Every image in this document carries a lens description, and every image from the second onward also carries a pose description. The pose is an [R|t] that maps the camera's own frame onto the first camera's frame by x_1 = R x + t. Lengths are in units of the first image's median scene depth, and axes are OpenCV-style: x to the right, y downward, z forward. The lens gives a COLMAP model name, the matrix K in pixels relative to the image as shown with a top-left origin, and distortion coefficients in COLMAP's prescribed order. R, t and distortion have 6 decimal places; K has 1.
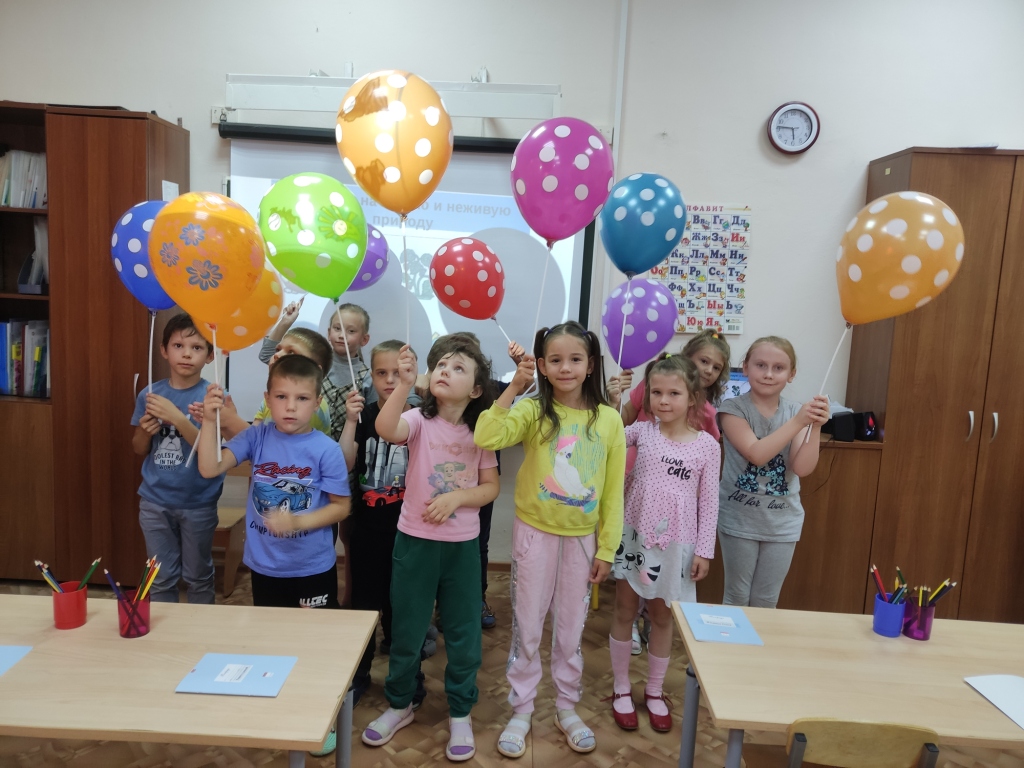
lens RADIAL K [[759.4, 0, 516.2], [0, 759.4, 382.9], [0, 0, 1]] dist [0.047336, -0.069853]
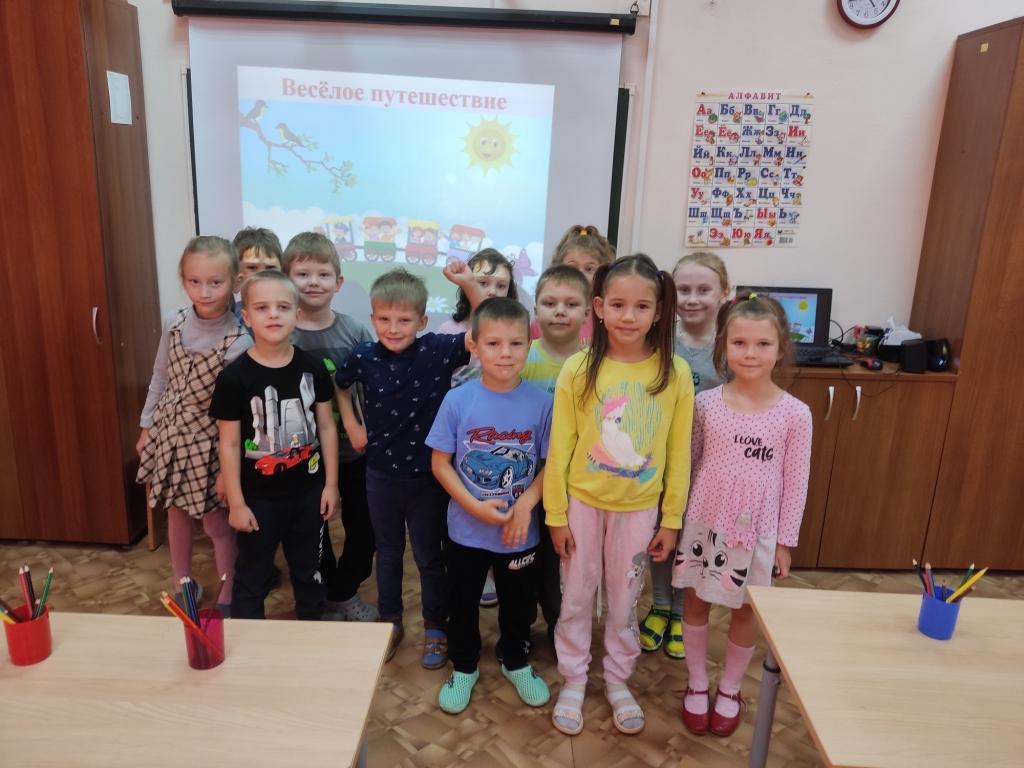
lens RADIAL K [[759.4, 0, 506.1], [0, 759.4, 386.4], [0, 0, 1]] dist [0.047336, -0.069853]
pose [[0.999919, -0.012367, -0.002889, -0.031503], [0.012644, 0.990750, 0.135112, -0.030188], [0.001191, -0.135138, 0.990826, 0.126083]]
